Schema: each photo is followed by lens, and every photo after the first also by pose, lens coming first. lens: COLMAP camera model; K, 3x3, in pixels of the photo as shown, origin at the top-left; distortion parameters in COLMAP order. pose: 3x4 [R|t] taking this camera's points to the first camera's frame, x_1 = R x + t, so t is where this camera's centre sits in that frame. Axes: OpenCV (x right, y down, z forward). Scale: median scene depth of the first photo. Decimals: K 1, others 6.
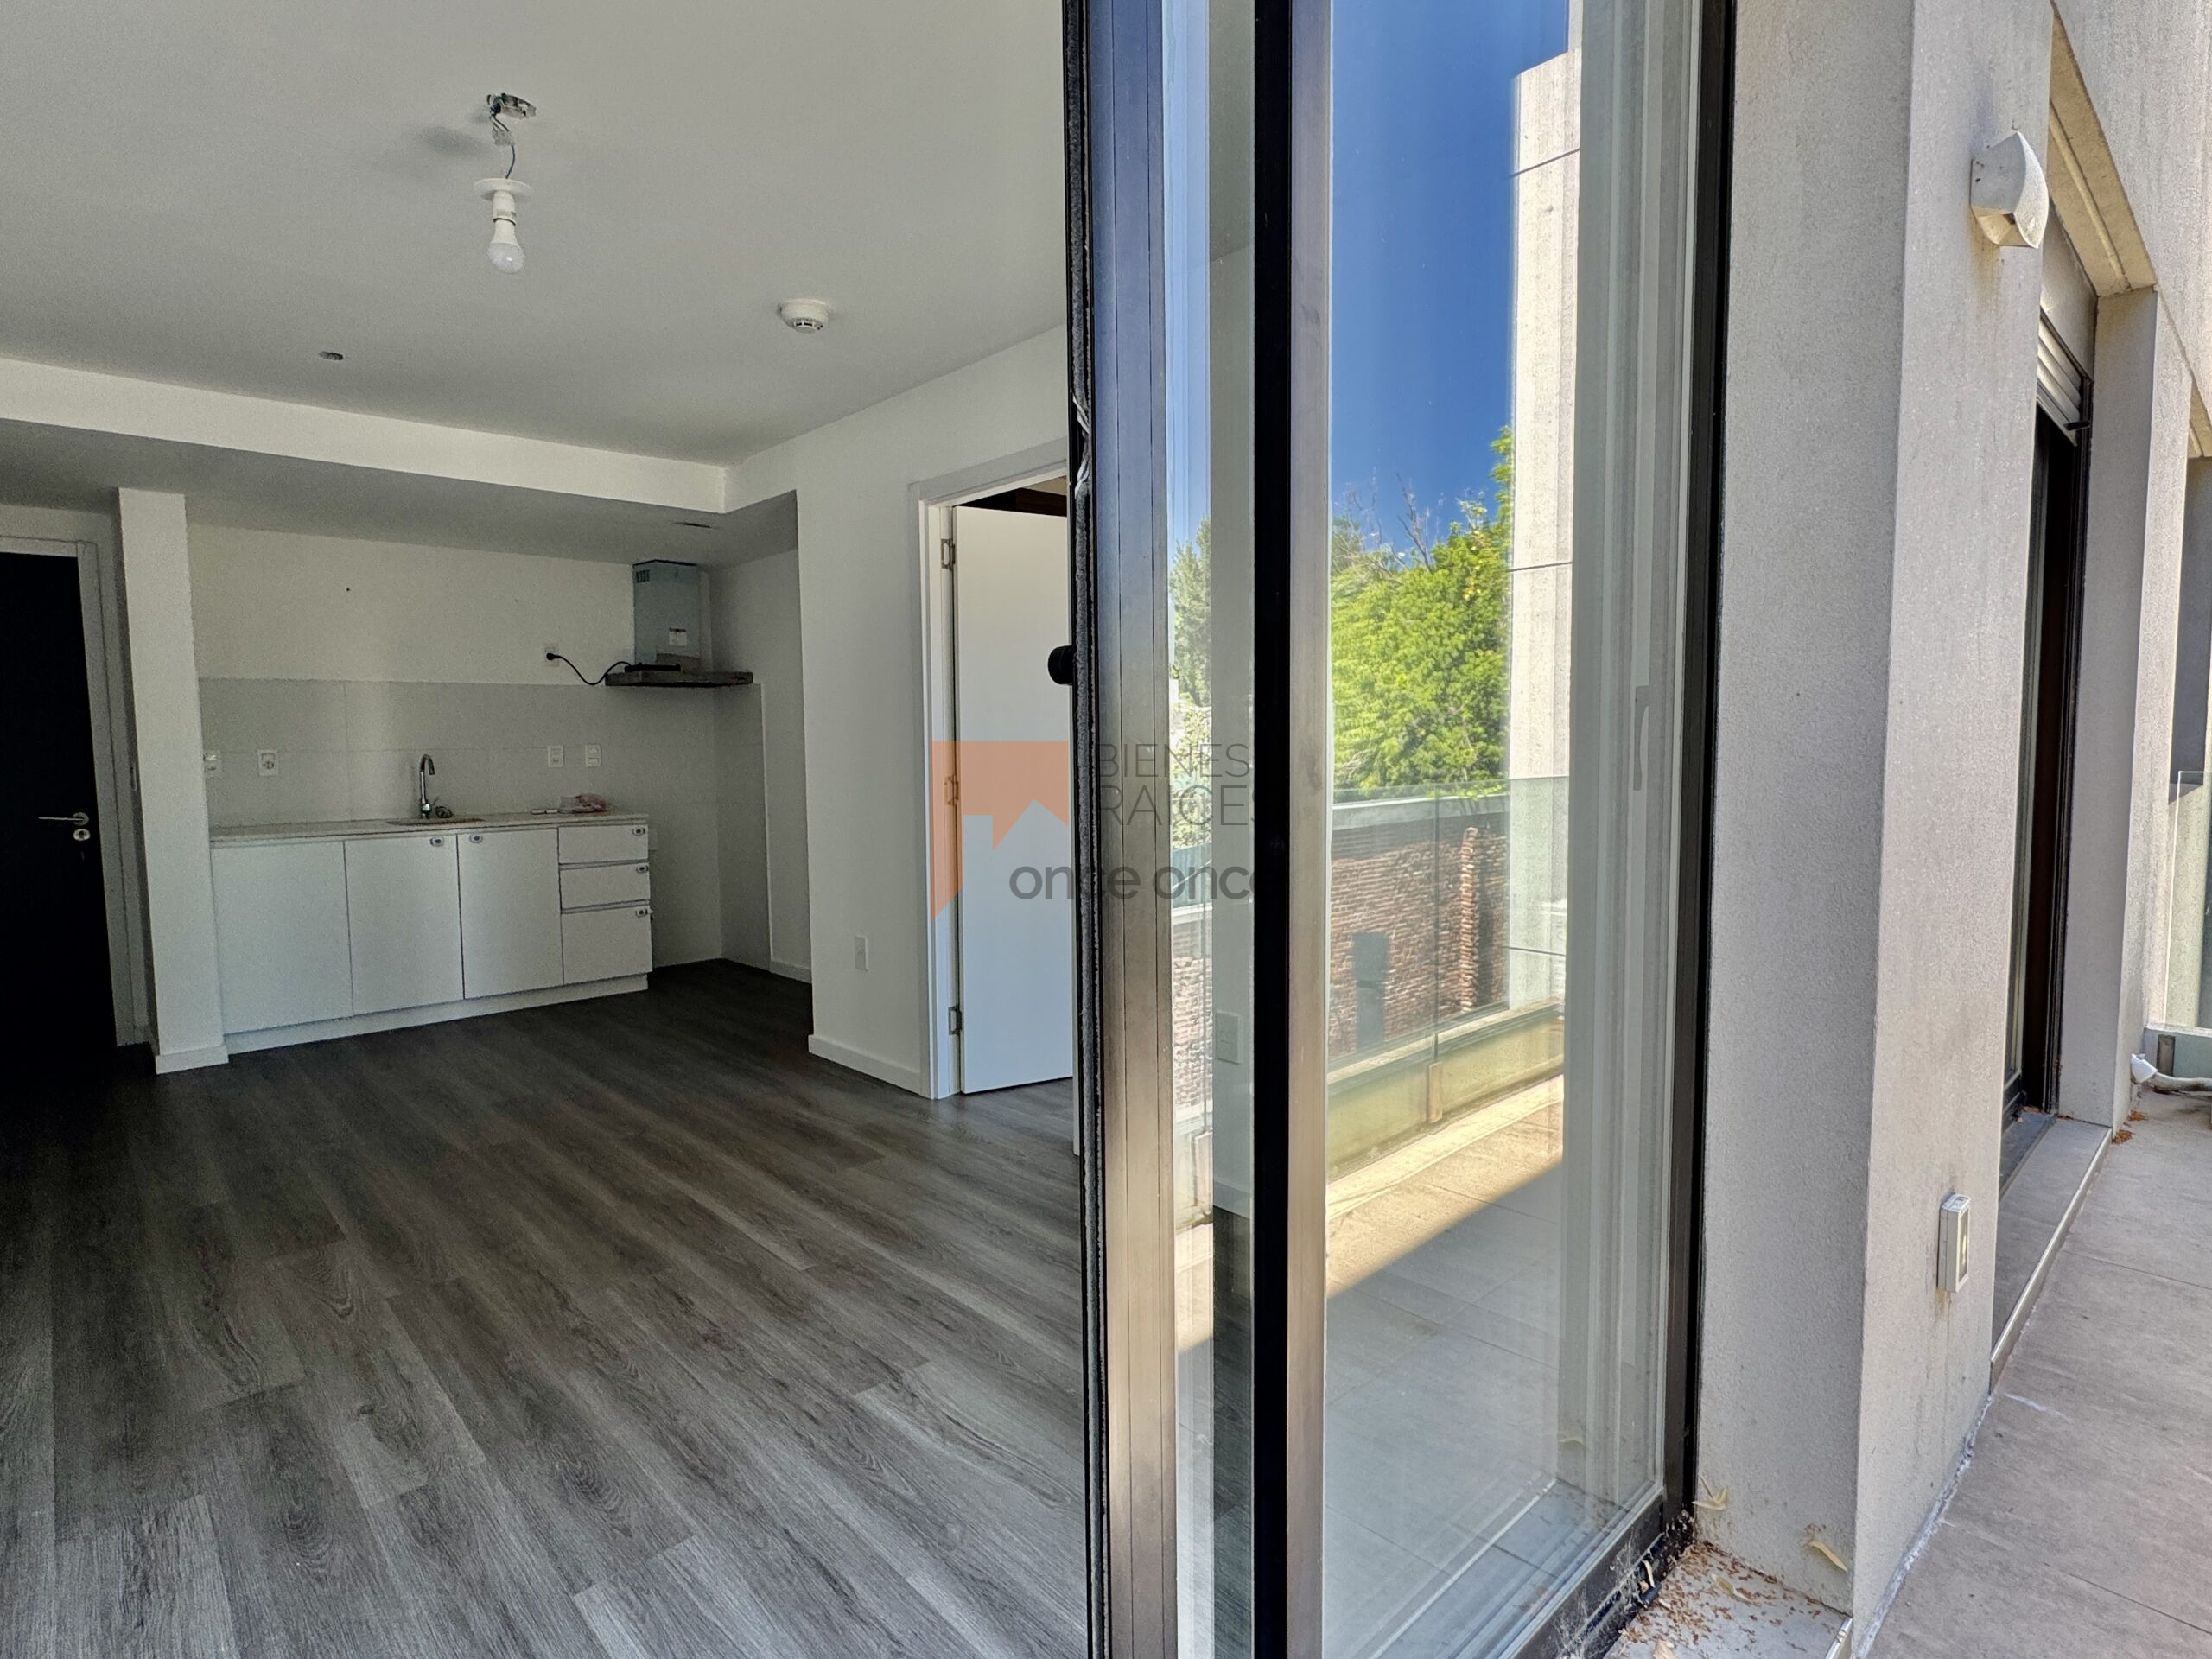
lens RADIAL K [[1144.8, 0, 1091.3], [0, 1144.8, 825.7], [0, 0, 1]] dist [-0.000090, 0.000366]
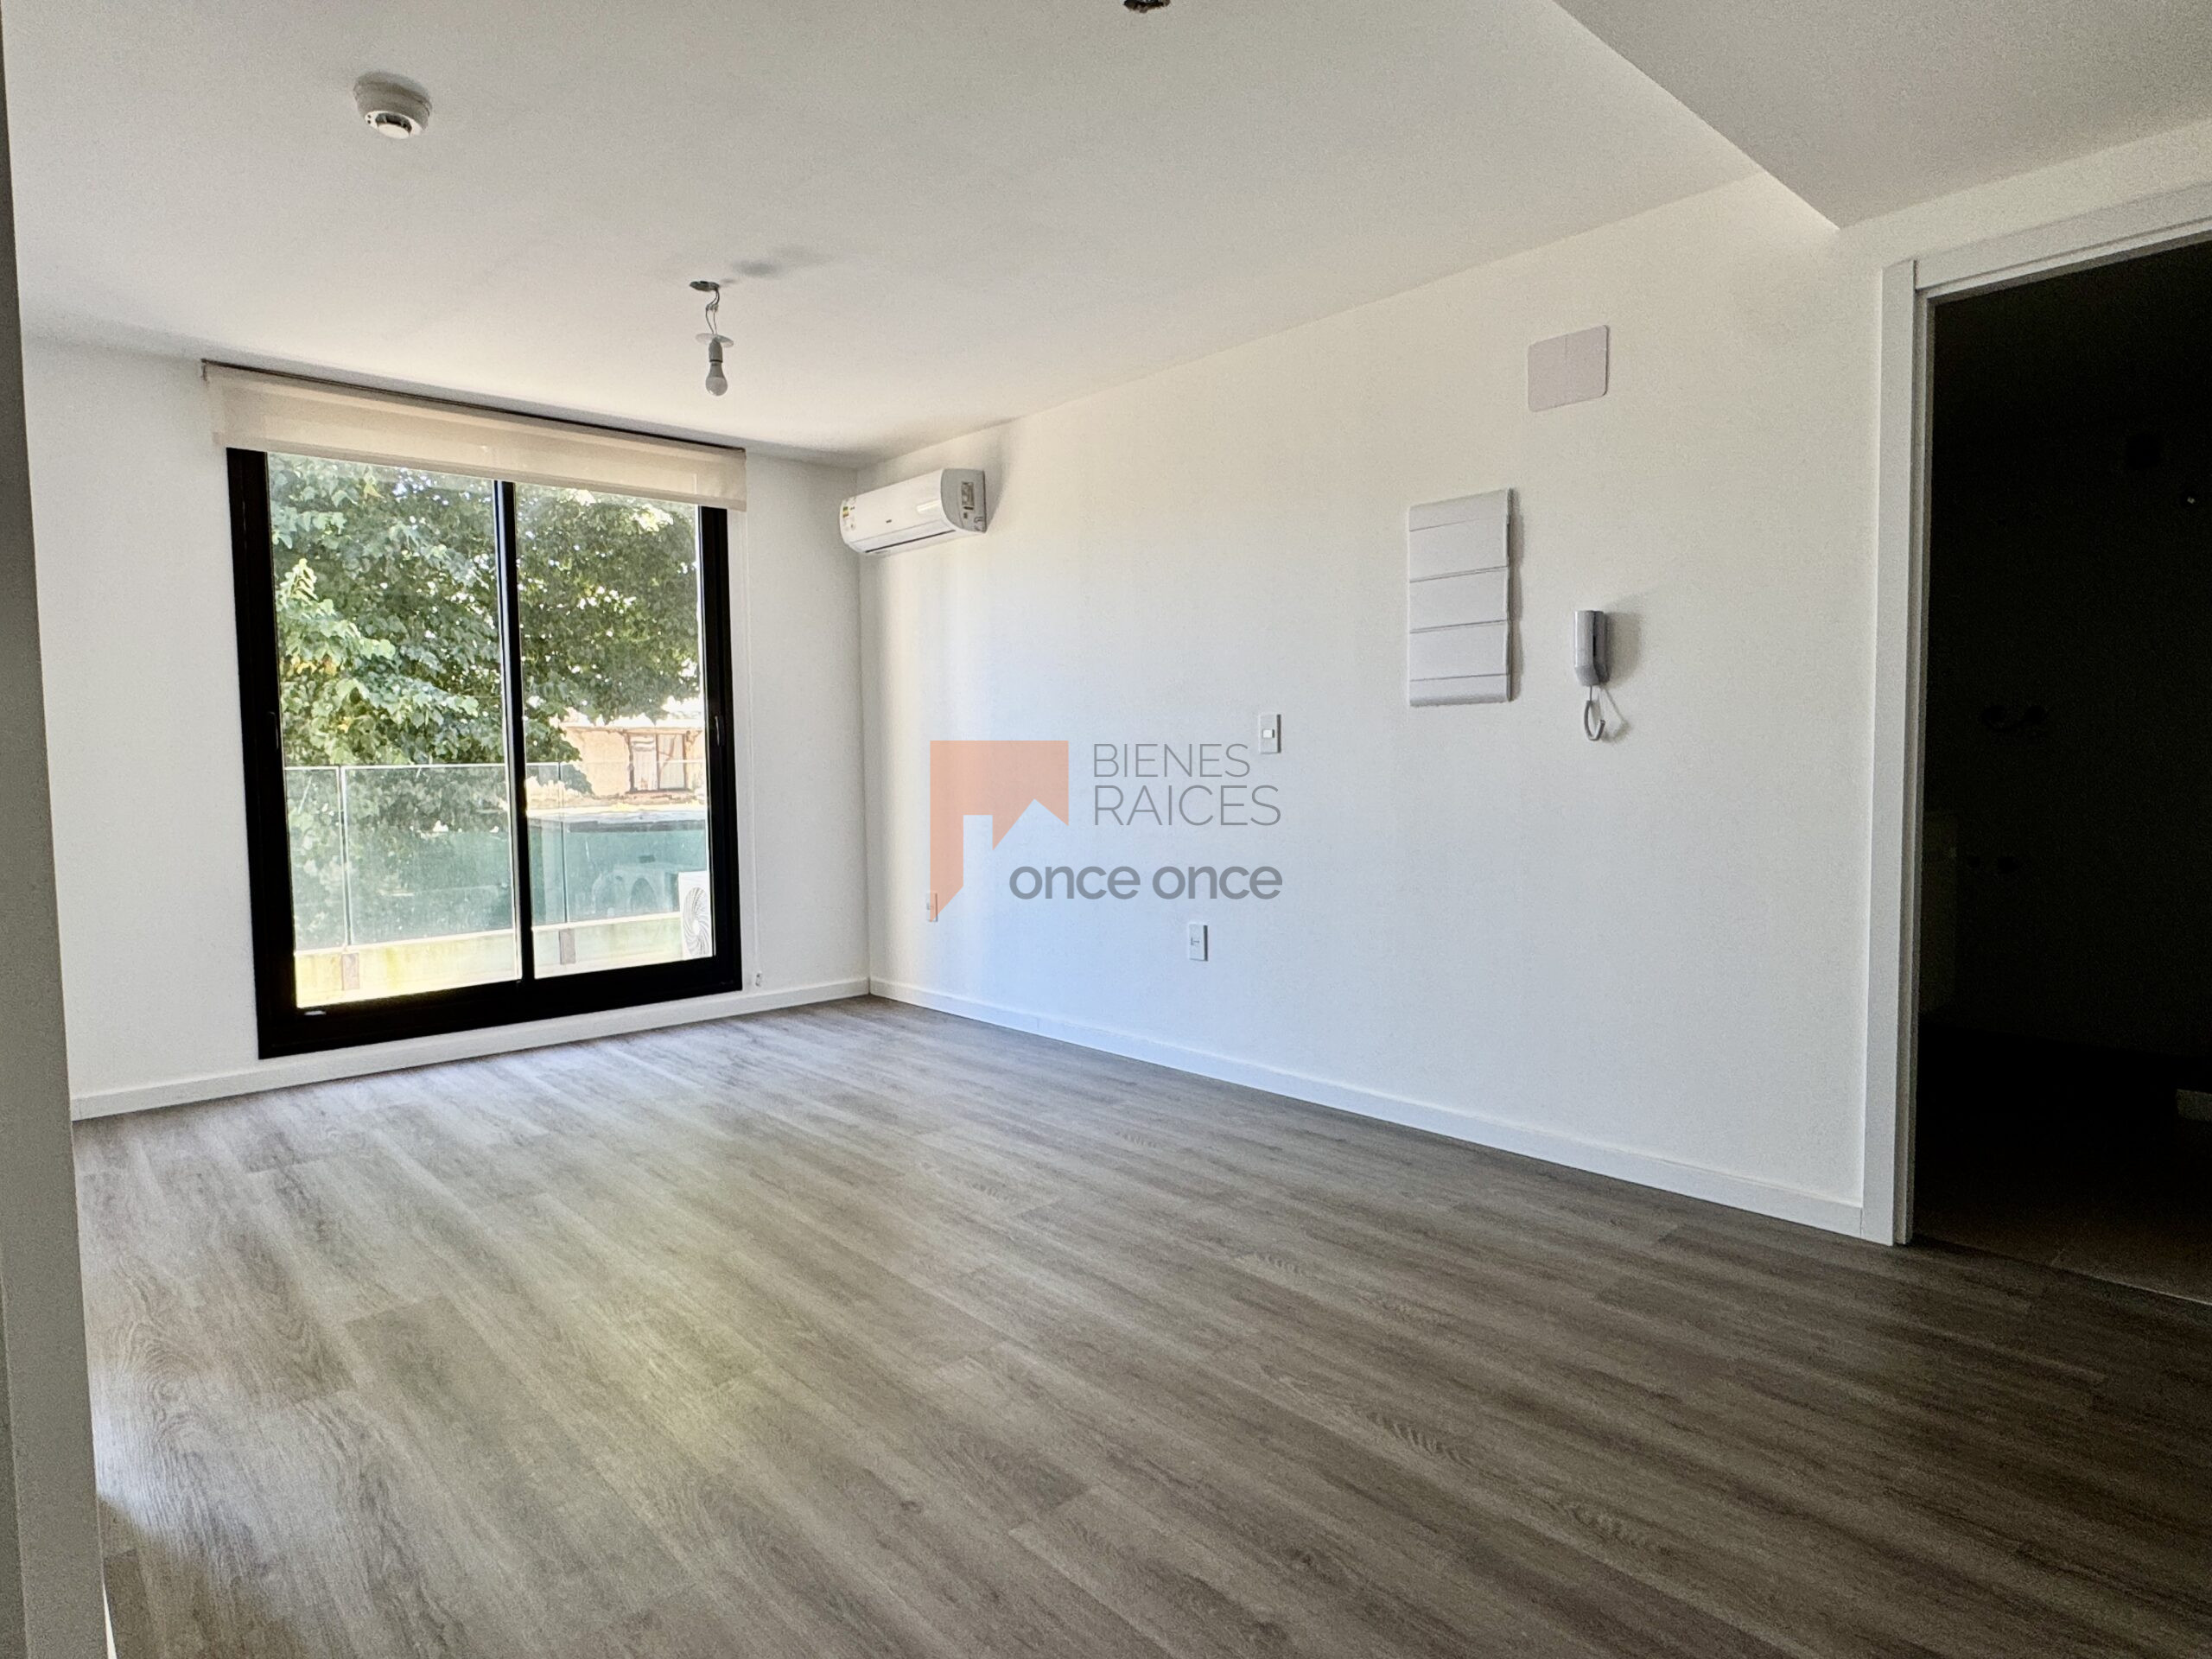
lens RADIAL K [[1243.7, 0, 1121.7], [0, 1243.7, 827.7], [0, 0, 1]] dist [0.000975, 0.000053]
pose [[-0.999564, 0.029089, -0.005038, -0.545387], [0.028151, 0.990558, 0.134175, -0.070267], [0.008893, 0.133975, -0.990945, 1.442831]]
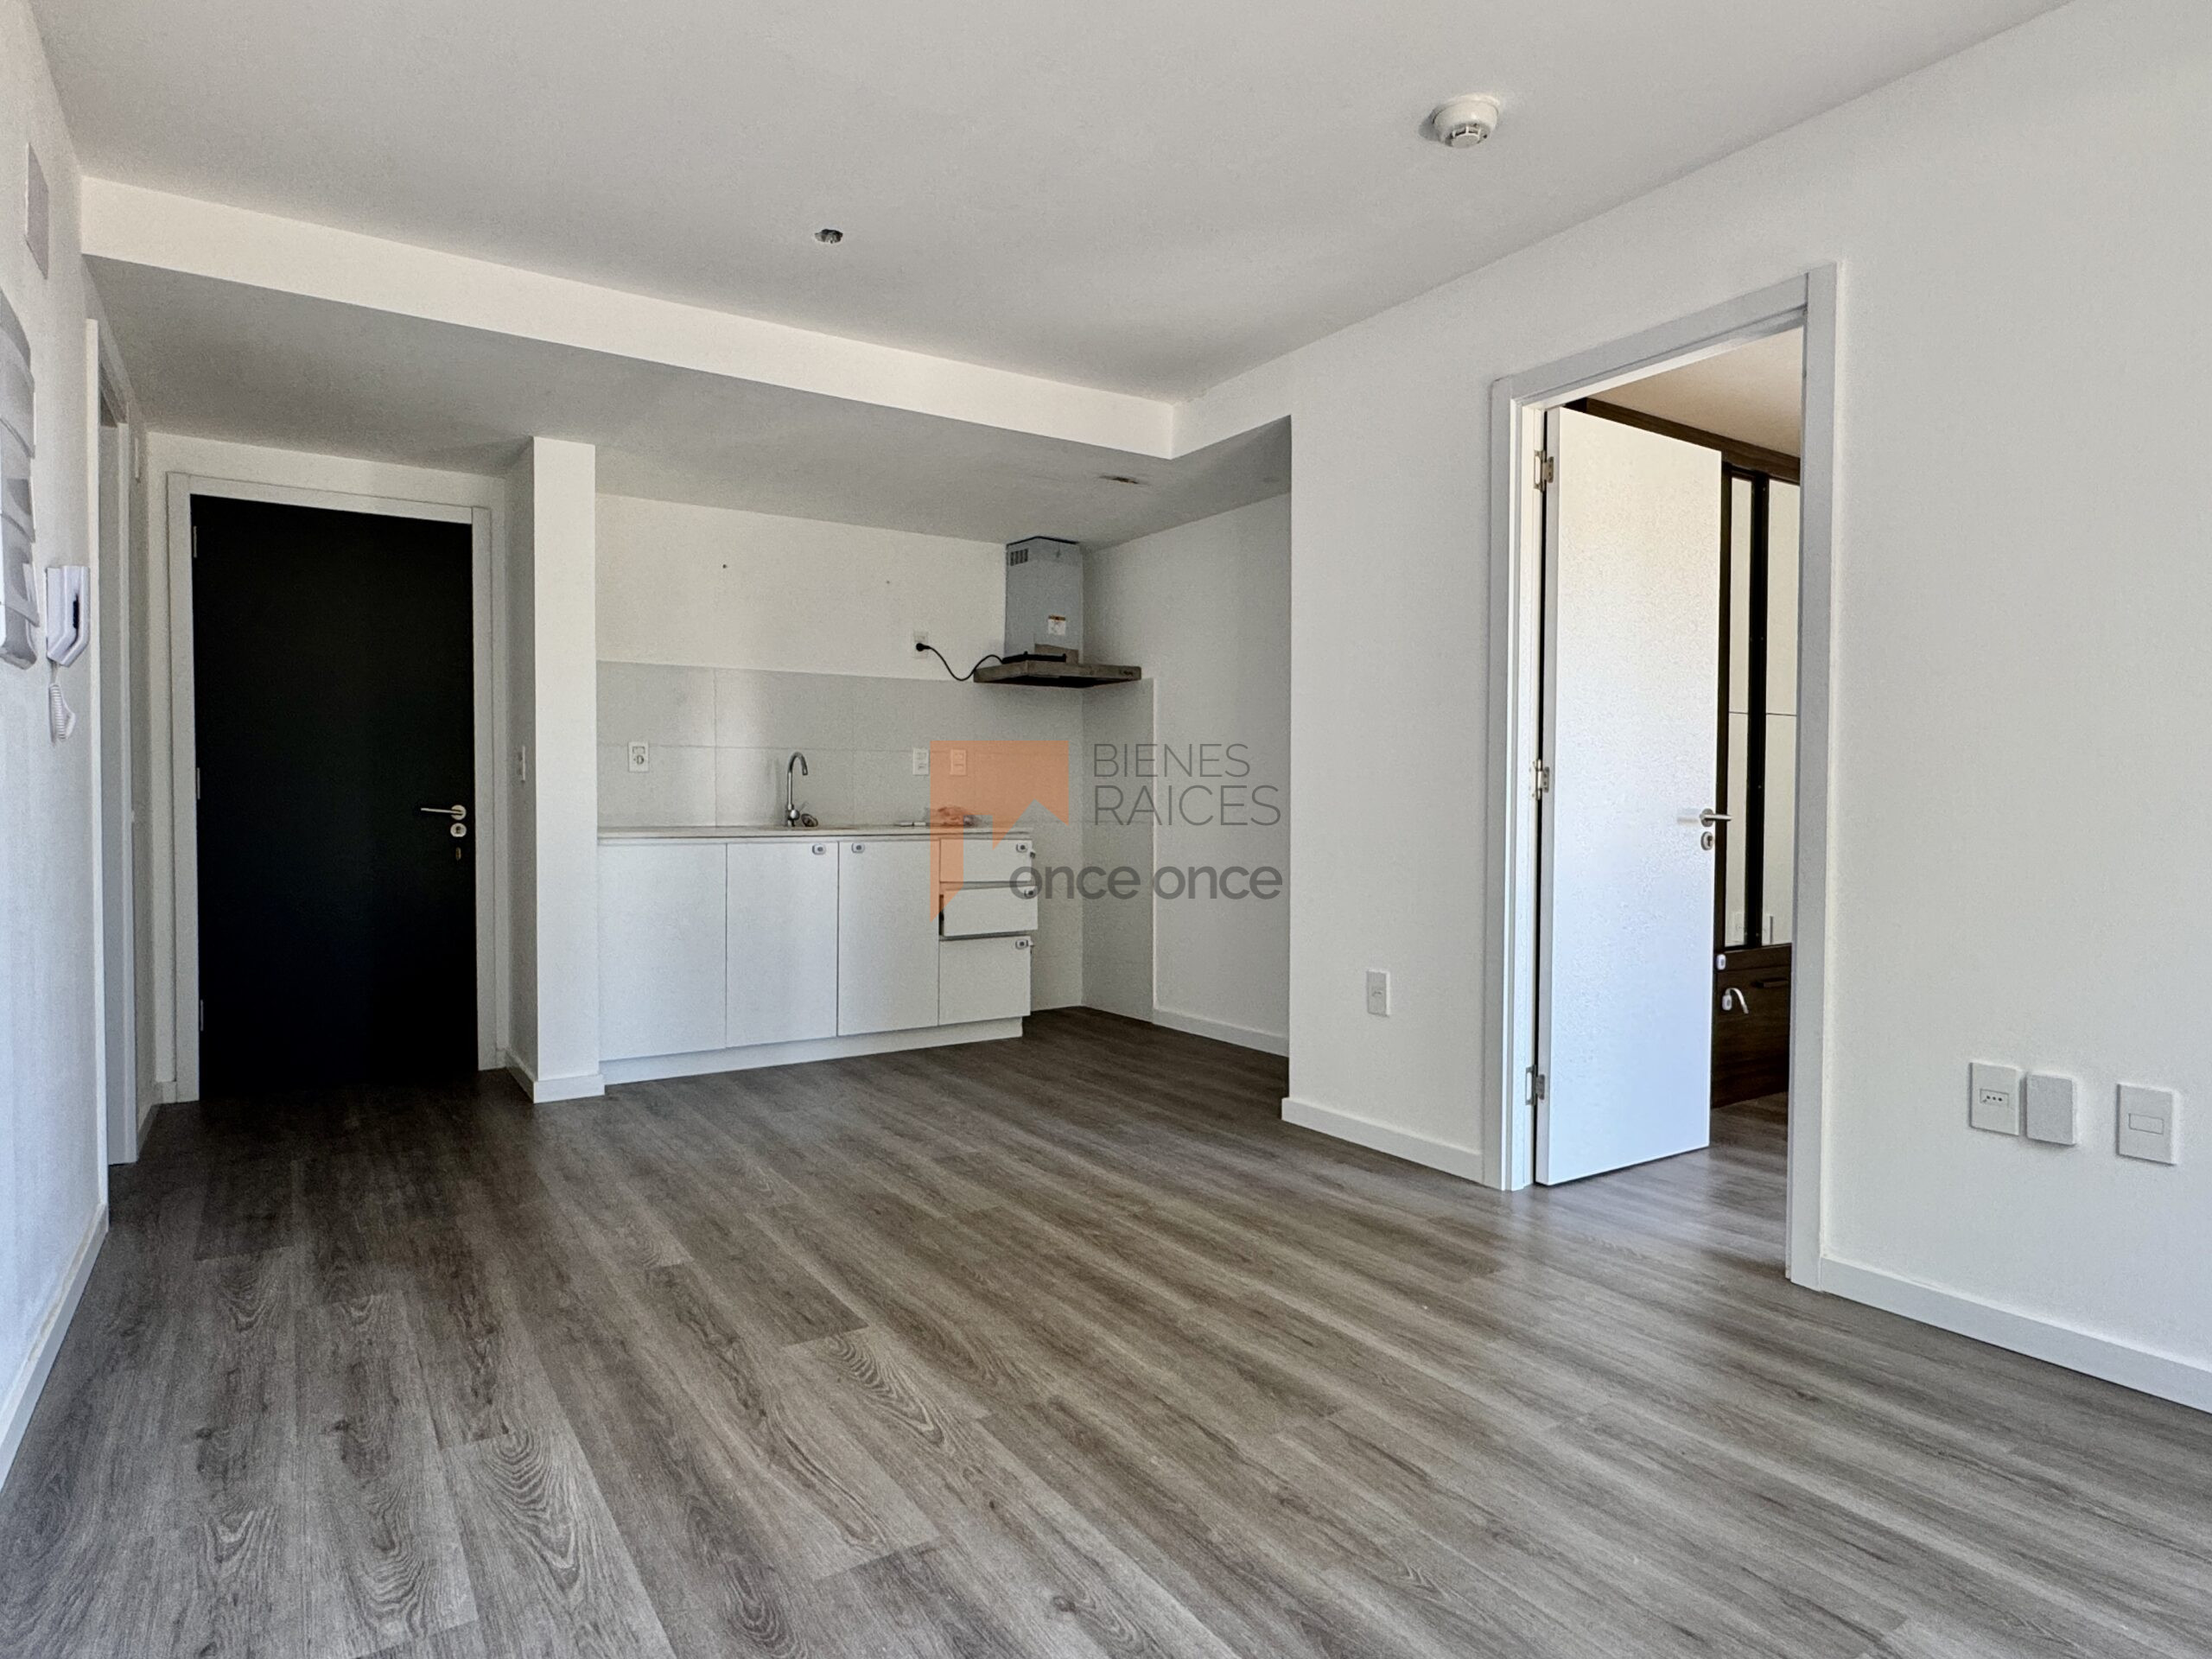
lens RADIAL K [[1243.7, 0, 1093.6], [0, 1243.7, 831.4], [0, 0, 1]] dist [0.000975, 0.000053]
pose [[0.986553, 0.017722, -0.162480, -0.272003], [-0.025676, 0.998566, -0.046984, 0.049054], [0.161414, 0.050525, 0.985593, 0.139927]]
